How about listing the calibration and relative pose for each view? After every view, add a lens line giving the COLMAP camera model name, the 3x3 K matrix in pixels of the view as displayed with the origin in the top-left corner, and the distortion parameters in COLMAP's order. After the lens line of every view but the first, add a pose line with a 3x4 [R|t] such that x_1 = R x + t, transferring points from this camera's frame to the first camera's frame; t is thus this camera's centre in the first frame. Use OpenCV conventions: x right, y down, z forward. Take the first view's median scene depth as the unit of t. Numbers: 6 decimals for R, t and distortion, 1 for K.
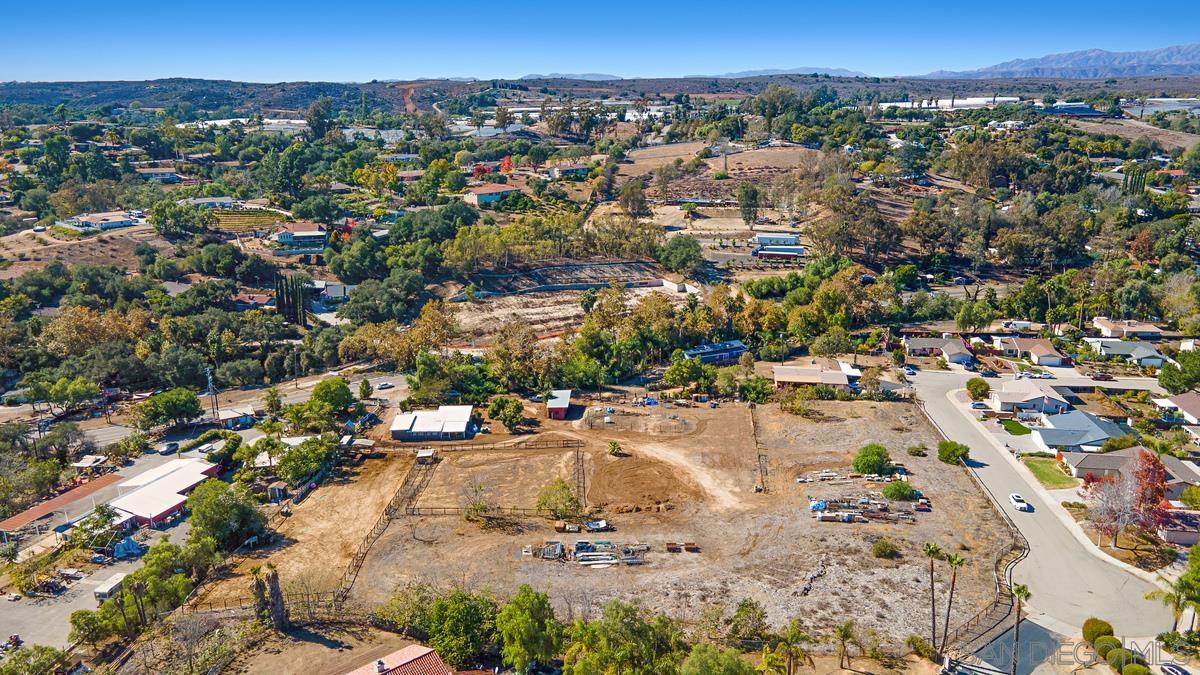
lens RADIAL K [[874.0, 0, 600.0], [0, 874.0, 337.5], [0, 0, 1]] dist [0.021207, 0.034950]
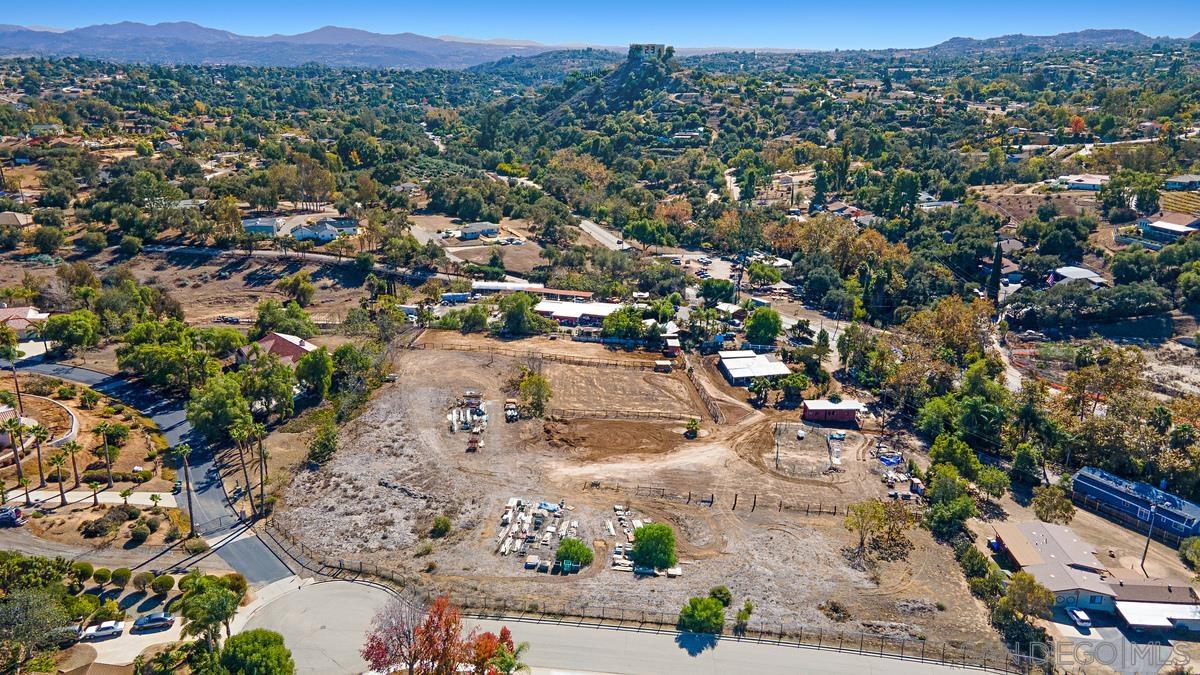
lens RADIAL K [[874.0, 0, 600.0], [0, 874.0, 337.5], [0, 0, 1]] dist [0.021207, 0.034950]
pose [[0.061011, 0.318984, -0.945794, 0.396639], [-0.281772, 0.914524, 0.290261, -0.095777], [0.957540, 0.248789, 0.145676, 0.319032]]
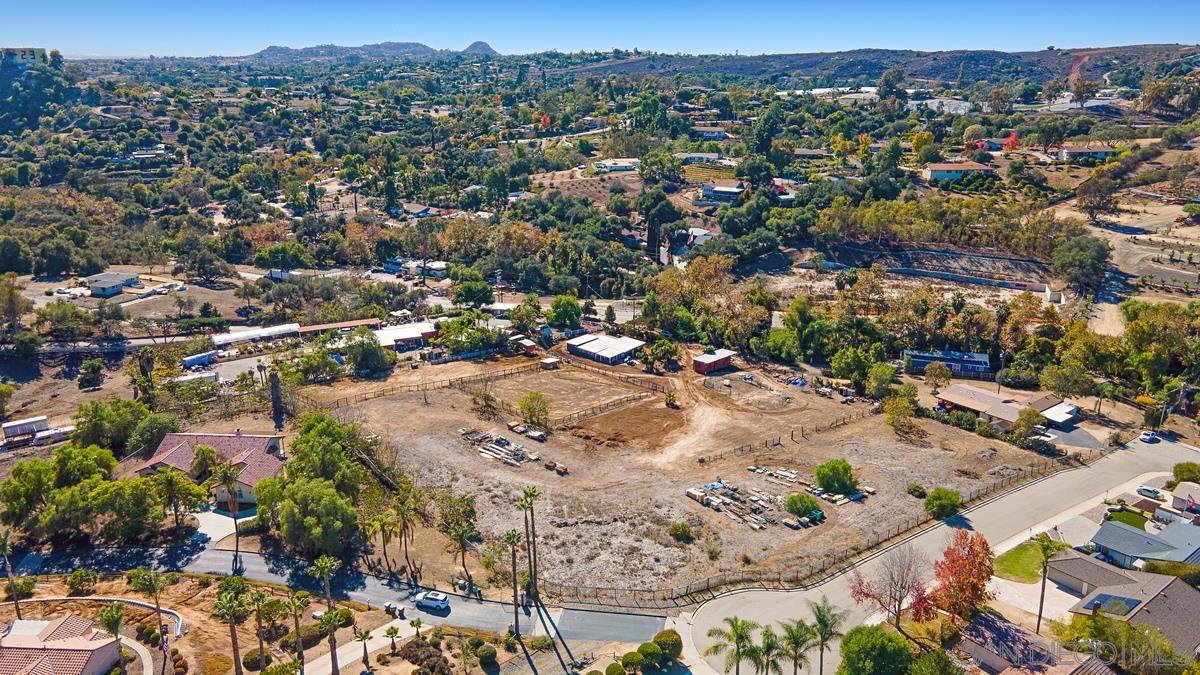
lens RADIAL K [[874.0, 0, 600.0], [0, 874.0, 337.5], [0, 0, 1]] dist [0.021207, 0.034950]
pose [[0.709512, 0.218262, -0.670040, 0.287682], [-0.196730, 0.974371, 0.109076, -0.020157], [0.676675, 0.054426, 0.734267, 0.067714]]
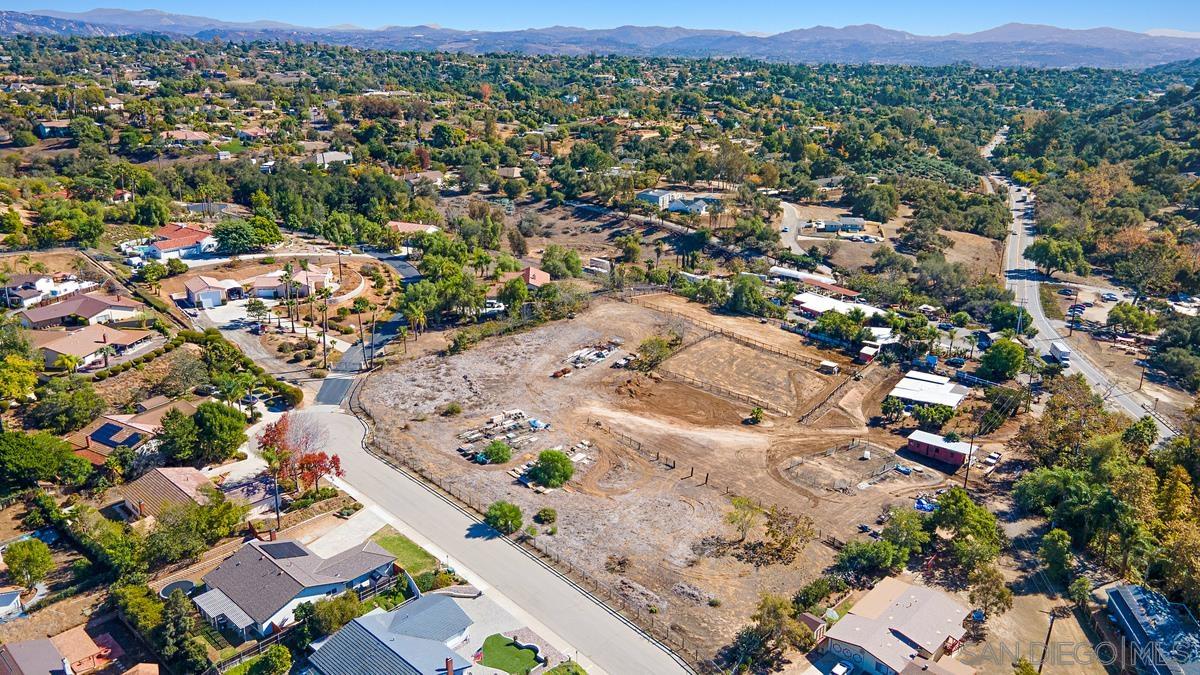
lens RADIAL K [[874.0, 0, 600.0], [0, 874.0, 337.5], [0, 0, 1]] dist [0.021207, 0.034950]
pose [[-0.600080, 0.256067, -0.757848, 0.374545], [-0.225596, 0.854754, 0.467442, -0.162186], [0.767471, 0.451470, -0.455153, 0.555431]]
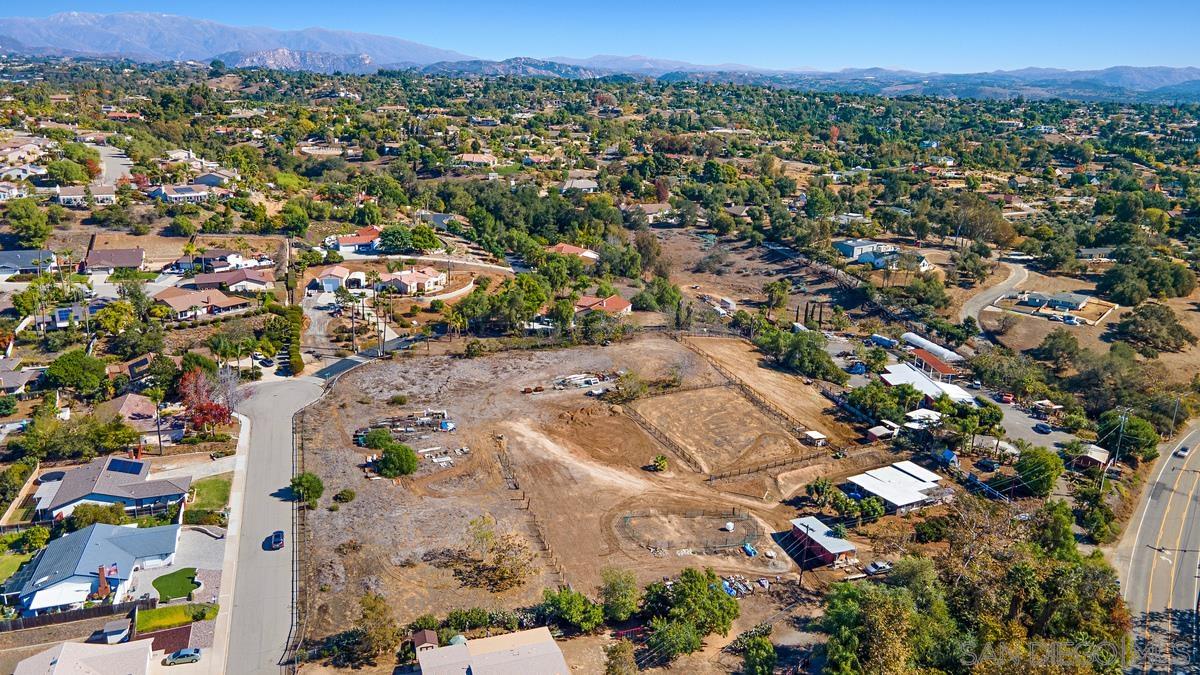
lens RADIAL K [[874.0, 0, 600.0], [0, 874.0, 337.5], [0, 0, 1]] dist [0.021207, 0.034950]
pose [[-0.904880, 0.107035, -0.411991, 0.201585], [-0.134553, 0.846320, 0.515401, -0.207120], [0.403842, 0.521810, -0.751416, 0.706340]]
